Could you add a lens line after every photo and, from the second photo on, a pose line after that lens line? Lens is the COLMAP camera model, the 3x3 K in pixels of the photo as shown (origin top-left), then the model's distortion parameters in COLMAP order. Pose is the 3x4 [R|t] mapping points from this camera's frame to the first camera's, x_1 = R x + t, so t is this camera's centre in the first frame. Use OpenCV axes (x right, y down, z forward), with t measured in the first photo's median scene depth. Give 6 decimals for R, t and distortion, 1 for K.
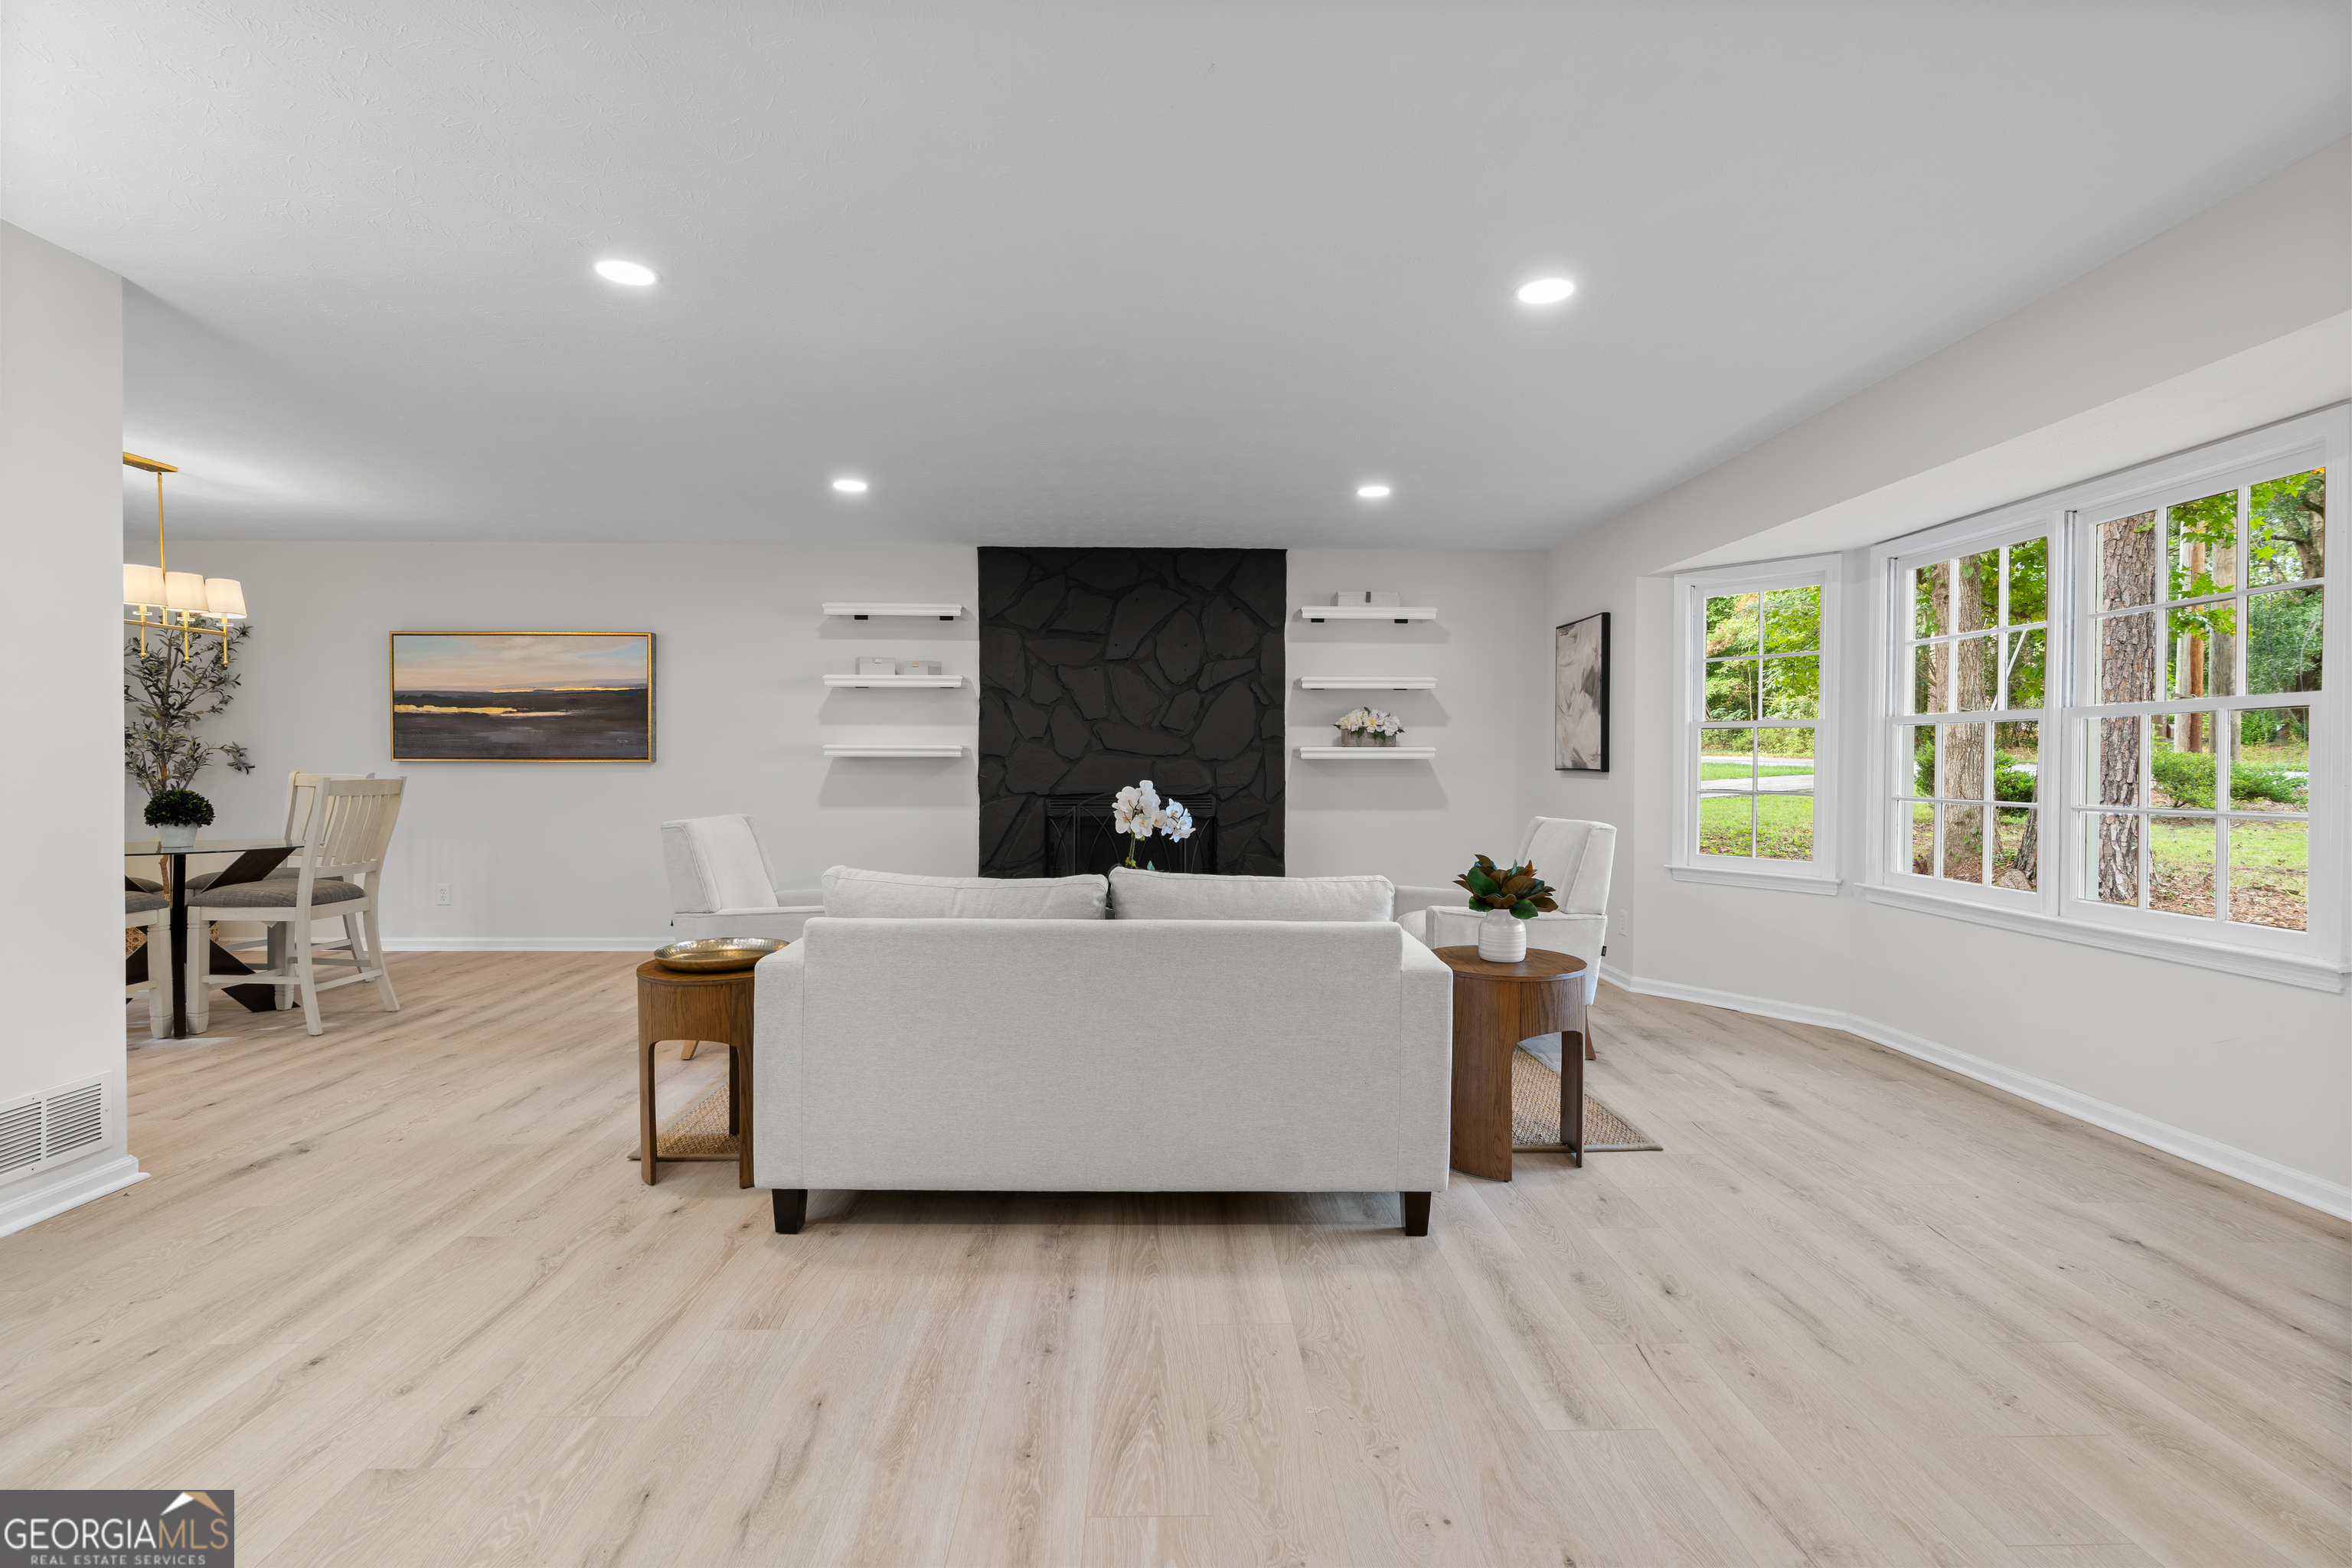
lens RADIAL K [[1065.6, 0, 1172.0], [0, 1065.6, 777.9], [0, 0, 1]] dist [-0.010108, 0.002209]
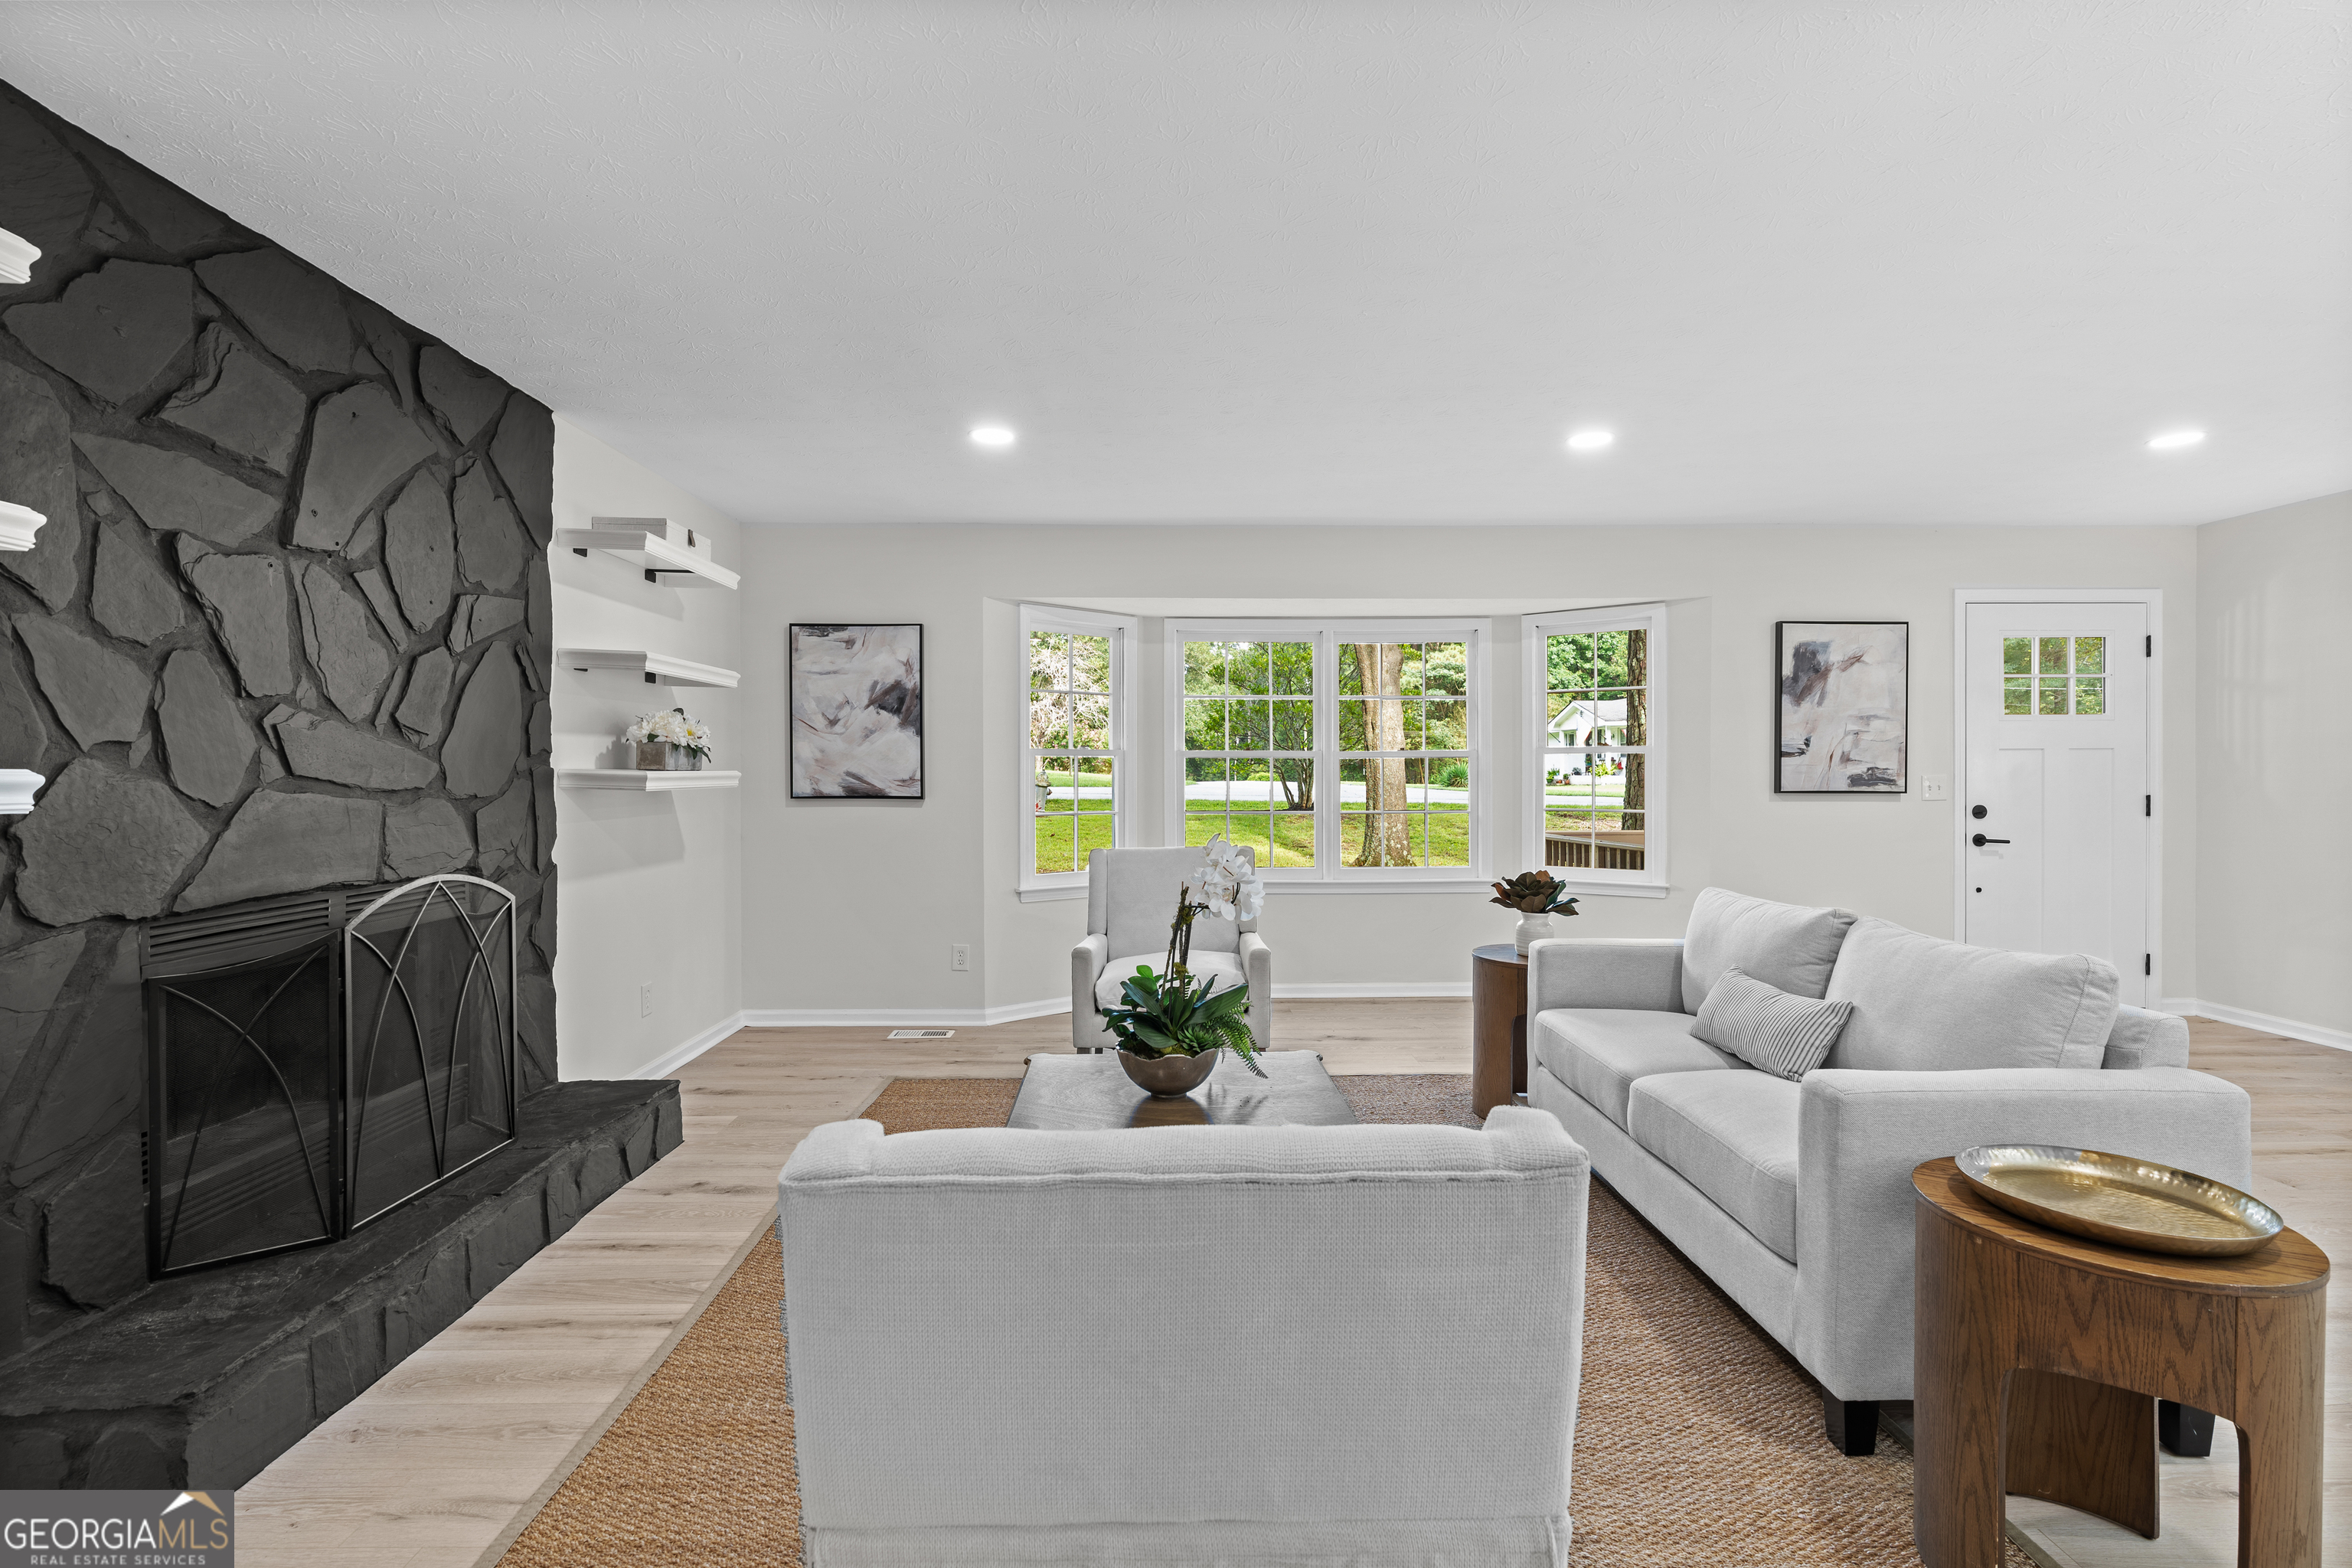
lens RADIAL K [[1065.6, 0, 1174.0], [0, 1065.6, 780.7], [0, 0, 1]] dist [-0.010108, 0.002209]
pose [[0.004671, -0.010798, 0.999931, -0.457583], [0.018458, 0.999772, 0.010710, -0.025110], [-0.999819, 0.018407, 0.004869, 0.705968]]
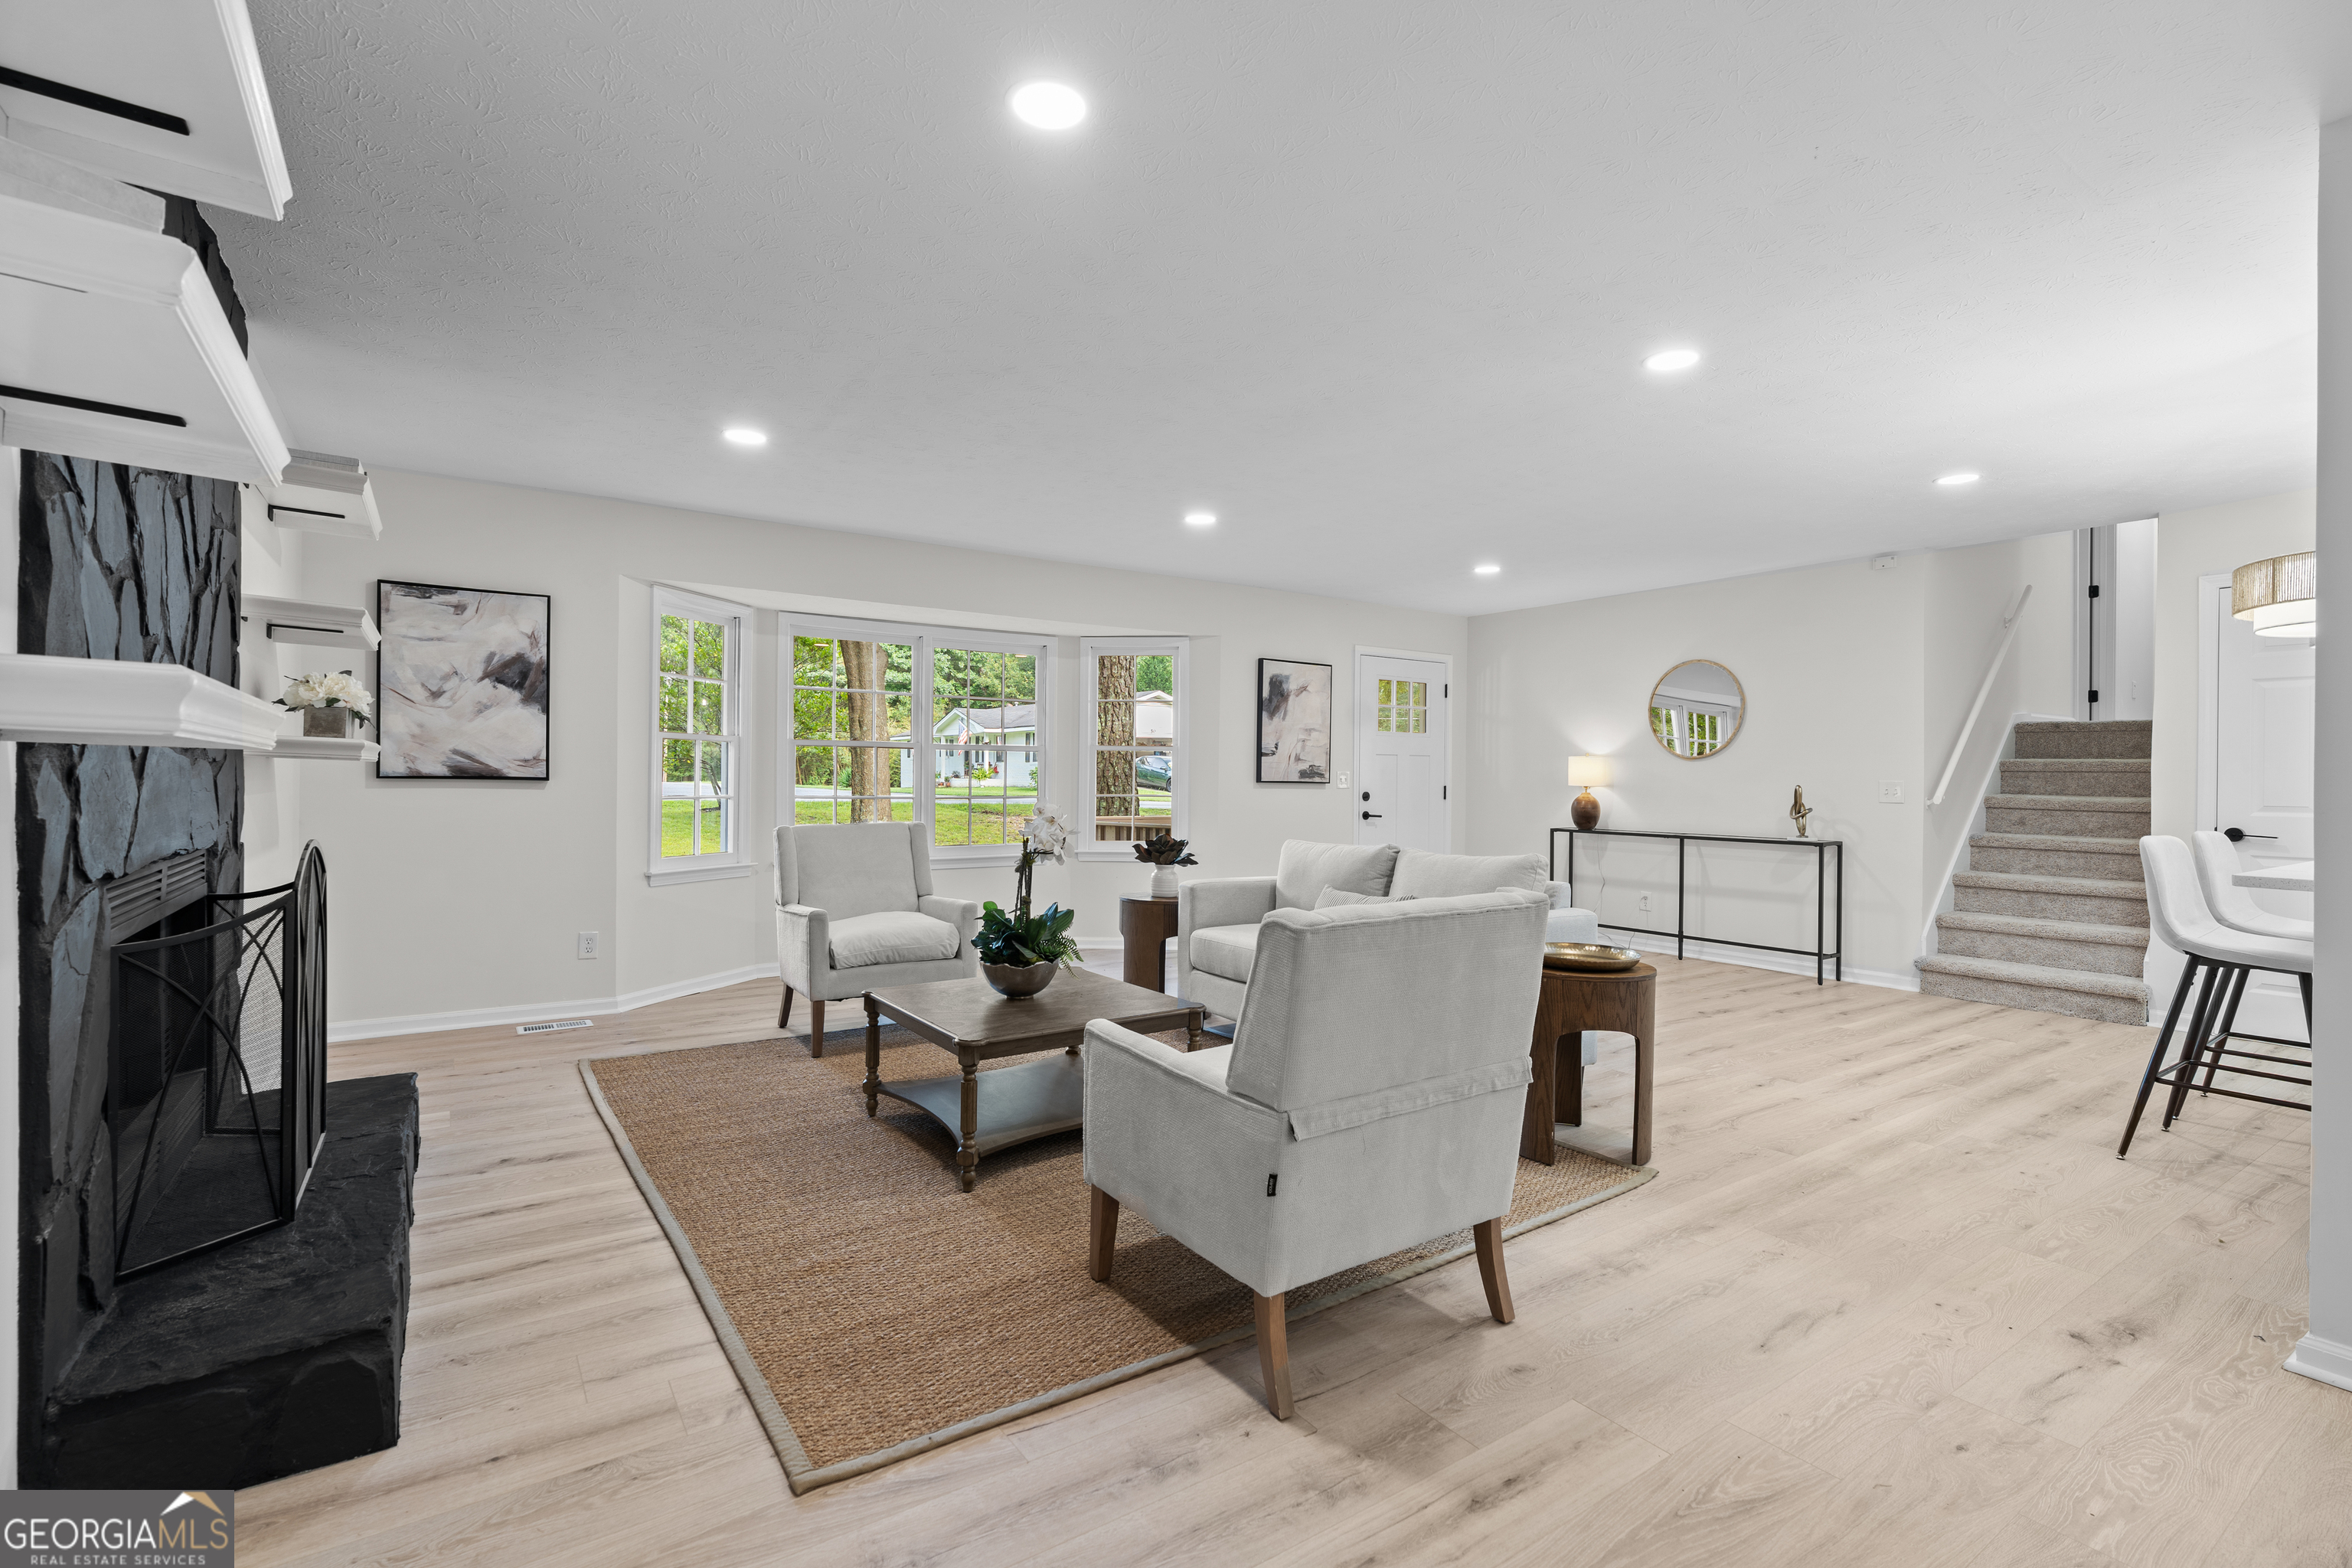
lens RADIAL K [[1065.6, 0, 1177.2], [0, 1065.6, 783.8], [0, 0, 1]] dist [-0.010108, 0.002209]
pose [[-0.549110, -0.012899, 0.835651, -0.539269], [0.001639, 0.999862, 0.016510, -0.015213], [-0.835749, 0.010436, -0.549013, 0.946849]]
